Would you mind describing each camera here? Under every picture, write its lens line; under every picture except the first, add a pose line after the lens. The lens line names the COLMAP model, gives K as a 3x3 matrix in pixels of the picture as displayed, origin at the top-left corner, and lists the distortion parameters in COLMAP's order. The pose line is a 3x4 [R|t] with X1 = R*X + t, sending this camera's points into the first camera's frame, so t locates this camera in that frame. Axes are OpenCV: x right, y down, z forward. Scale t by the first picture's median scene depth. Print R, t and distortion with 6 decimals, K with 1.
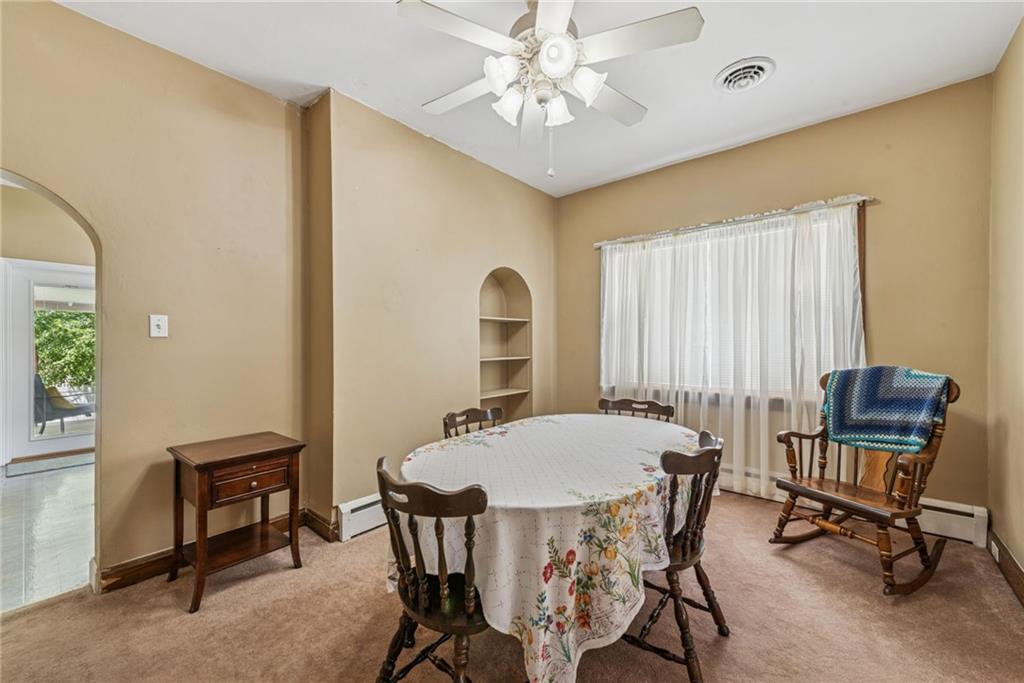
lens RADIAL K [[418.8, 0, 509.8], [0, 418.8, 341.8], [0, 0, 1]] dist [0.026166, 0.000225]
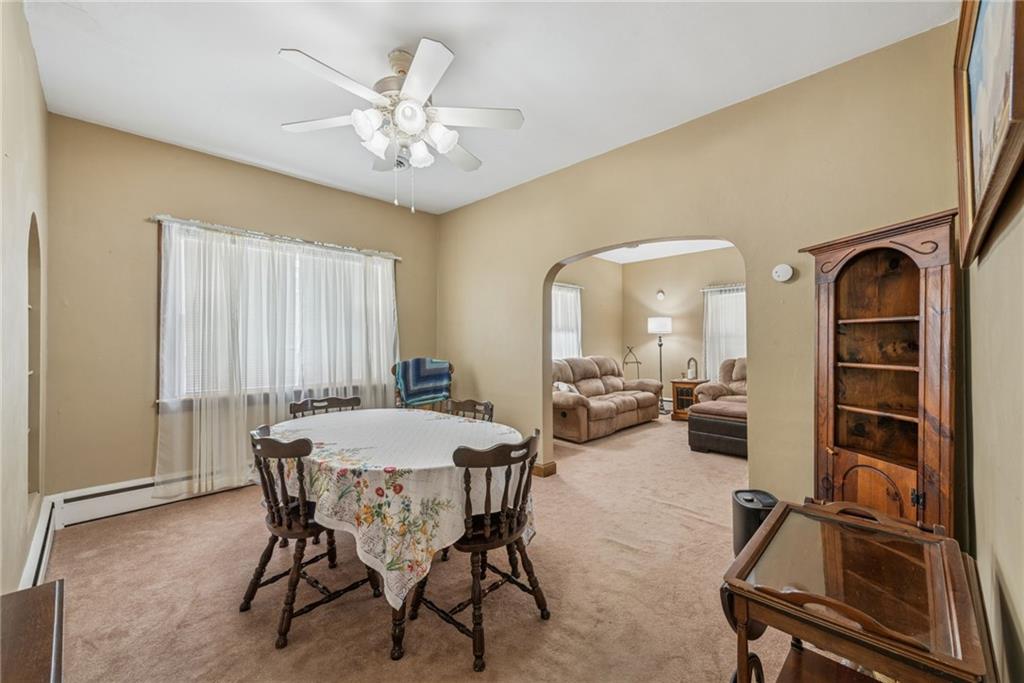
lens RADIAL K [[418.8, 0, 514.7], [0, 418.8, 338.3], [0, 0, 1]] dist [0.026166, 0.000225]
pose [[0.074365, 0.015593, 0.997109, -0.719224], [0.000367, 0.999877, -0.015663, 0.001489], [-0.997231, 0.001531, 0.074350, 0.410454]]
